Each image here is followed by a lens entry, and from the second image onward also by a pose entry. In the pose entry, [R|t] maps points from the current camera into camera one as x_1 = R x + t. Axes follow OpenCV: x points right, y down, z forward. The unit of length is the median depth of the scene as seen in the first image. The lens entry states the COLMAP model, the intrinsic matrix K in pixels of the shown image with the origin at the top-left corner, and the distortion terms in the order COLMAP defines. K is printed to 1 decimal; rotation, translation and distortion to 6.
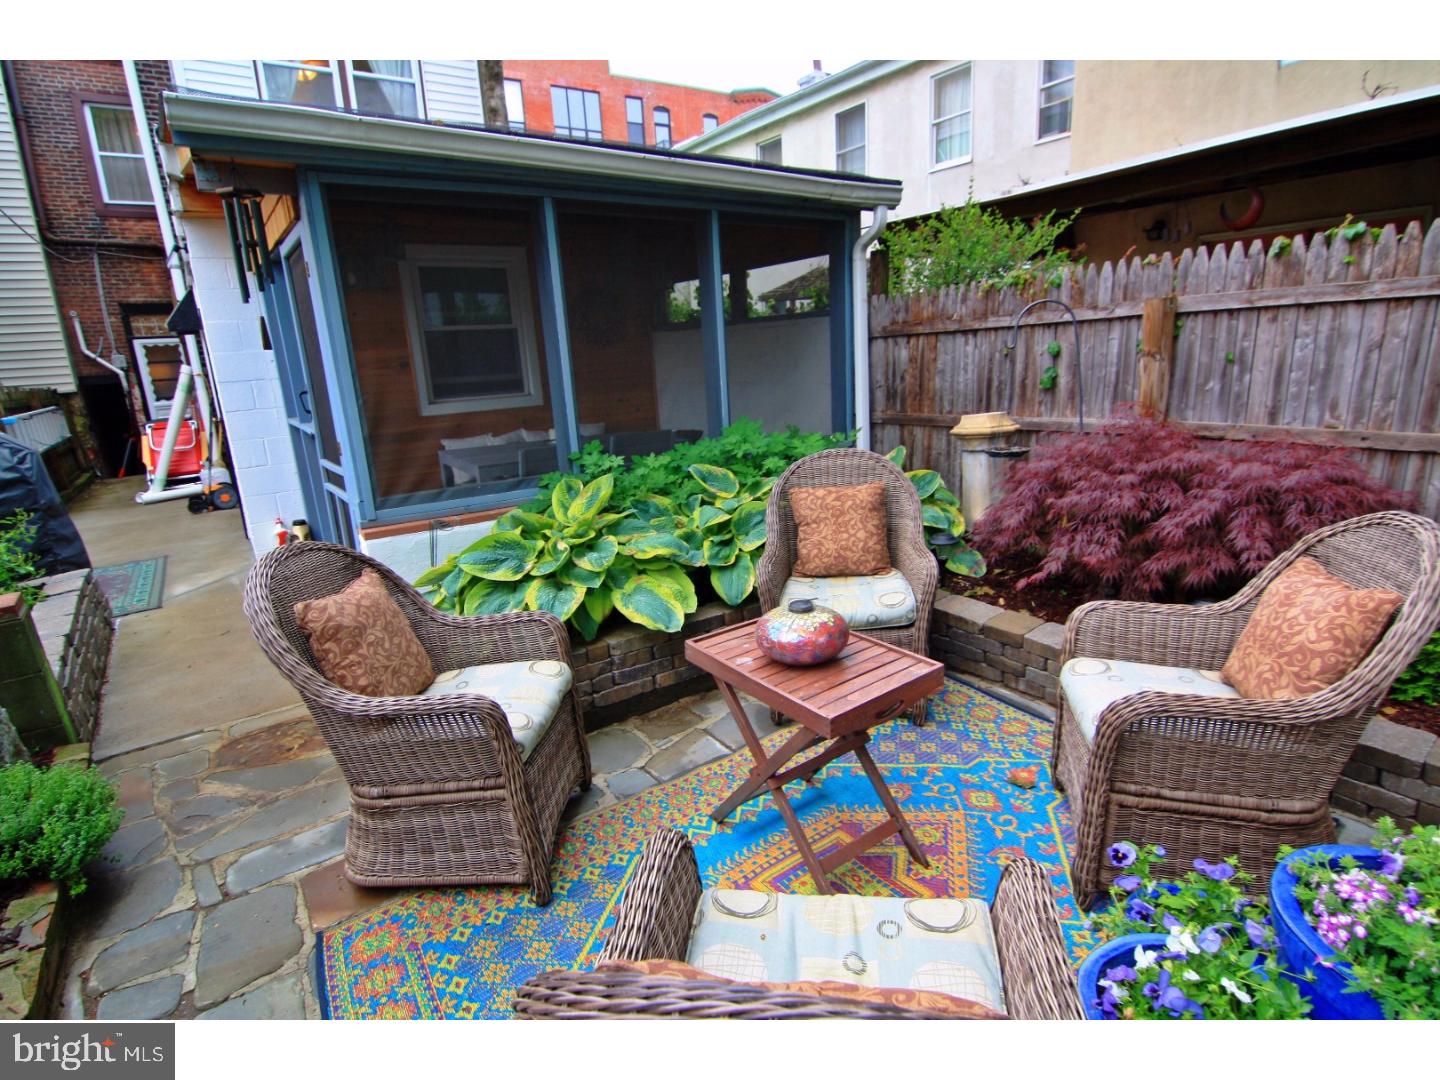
lens RADIAL K [[727.4, 0, 717.0], [0, 727.4, 545.5], [0, 0, 1]] dist [-0.020795, -0.001949]
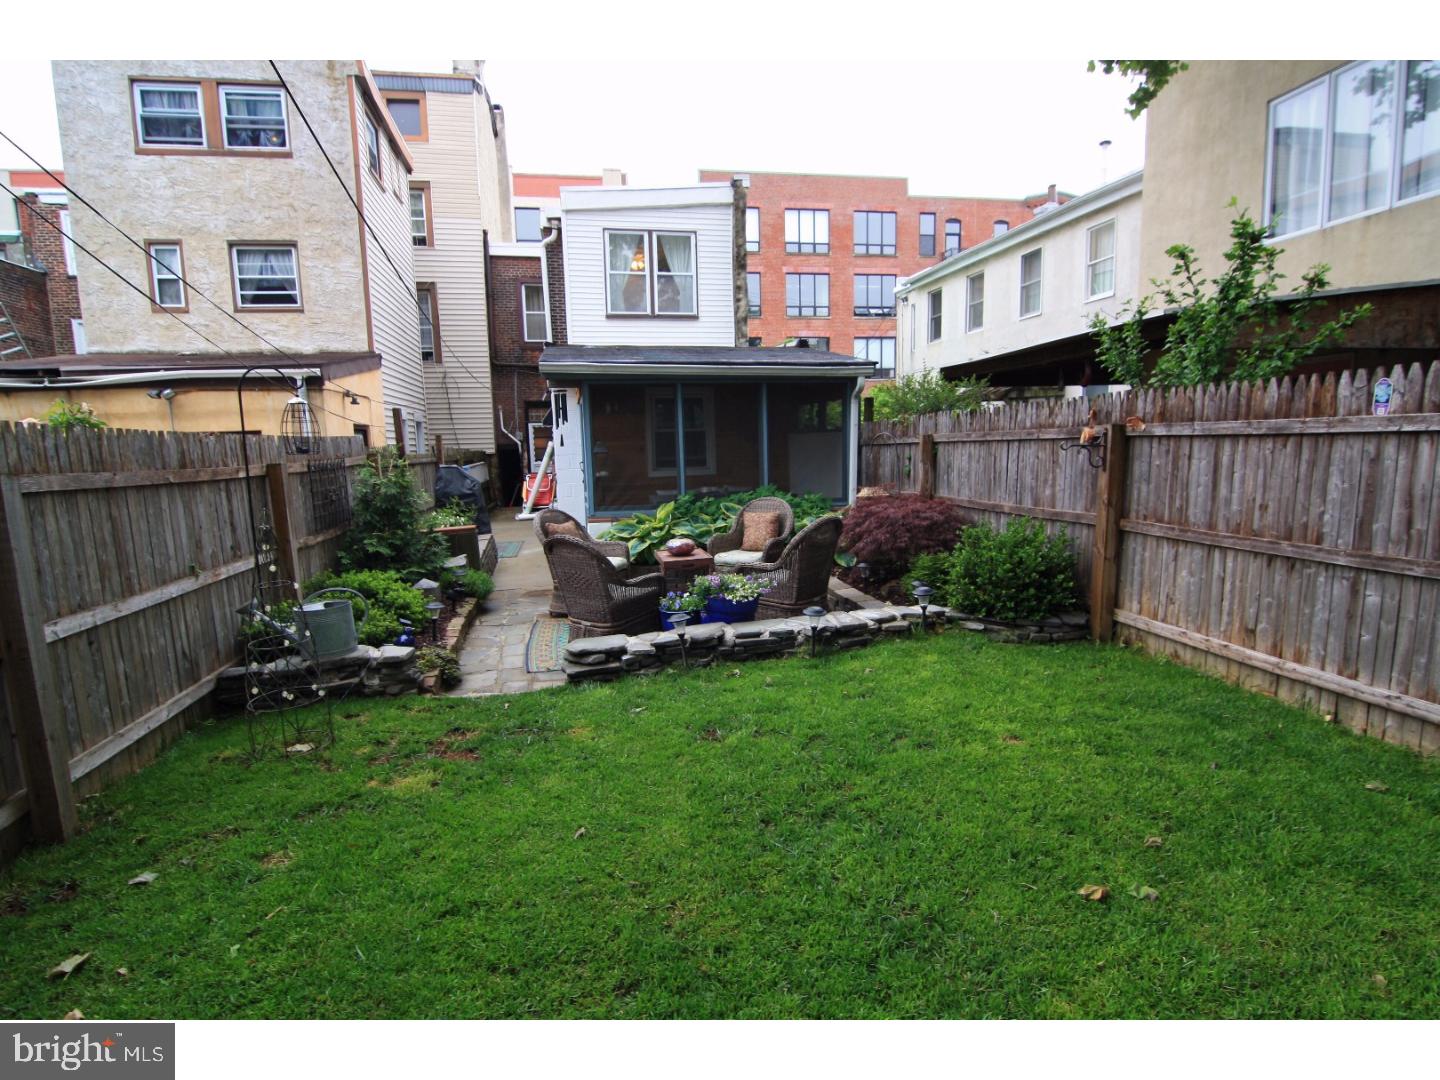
lens RADIAL K [[727.4, 0, 726.5], [0, 727.4, 541.3], [0, 0, 1]] dist [-0.020795, -0.001949]
pose [[0.917604, 0.081819, -0.388984, 0.264450], [-0.123096, 0.988971, -0.082358, 0.057911], [0.377955, 0.123455, 0.917556, -0.313984]]
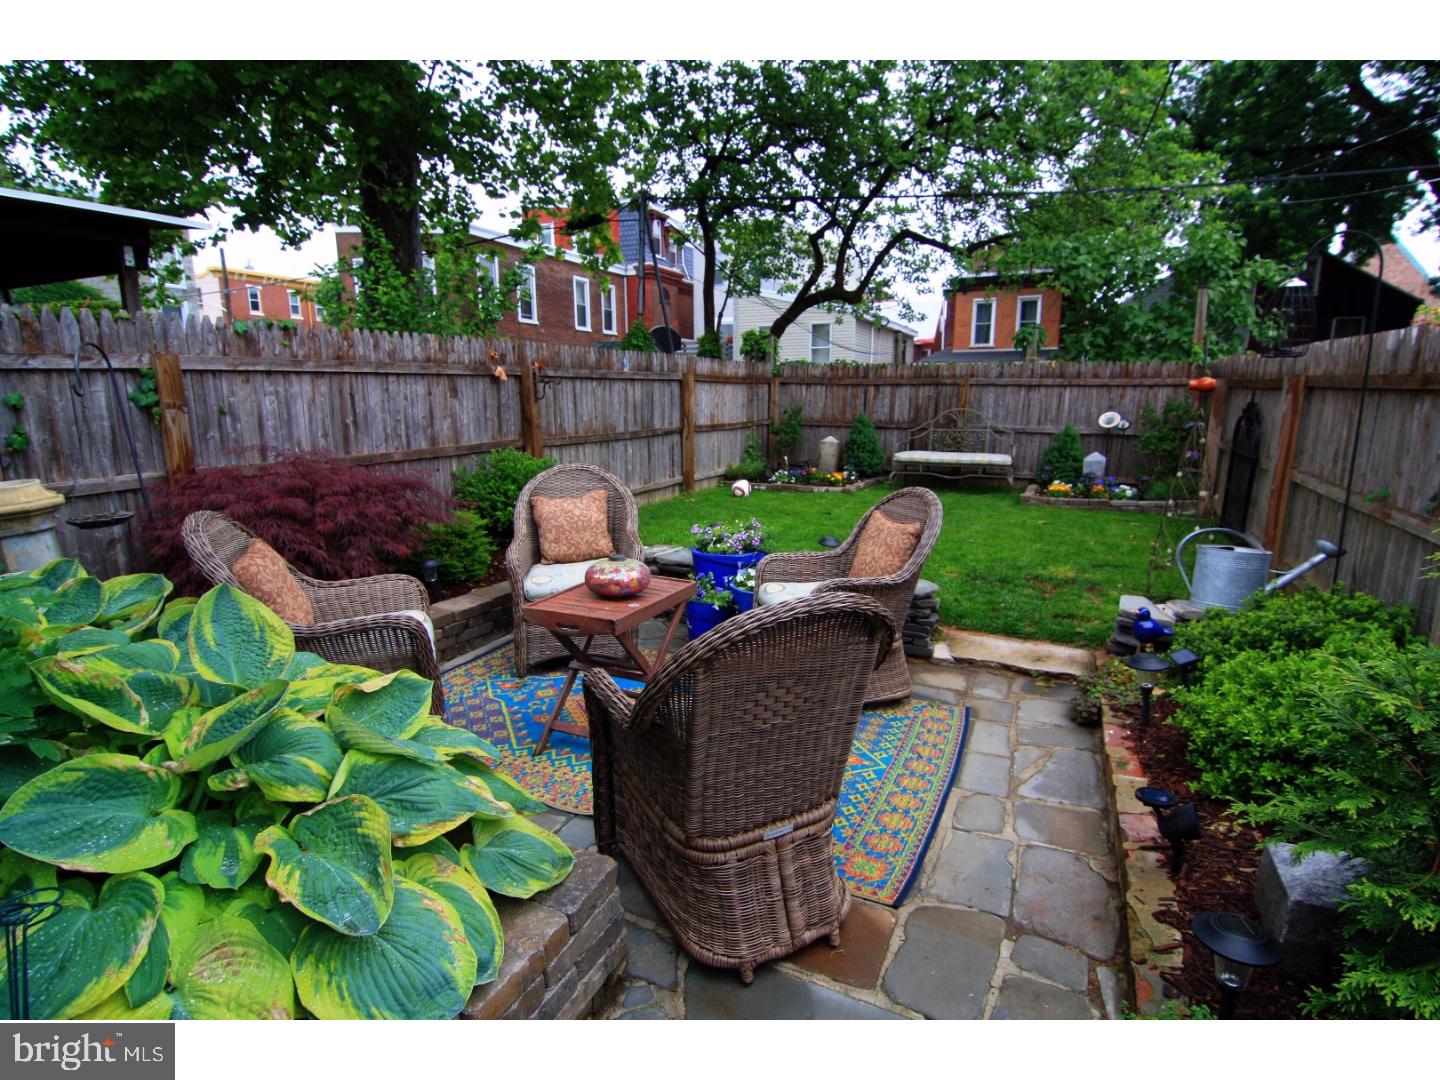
lens RADIAL K [[727.4, 0, 725.1], [0, 727.4, 543.1], [0, 0, 1]] dist [-0.020795, -0.001949]
pose [[-0.487574, -0.126261, 0.863904, -0.264608], [0.246096, 0.929492, 0.274739, -0.061771], [-0.837680, 0.346559, -0.422124, 0.305038]]
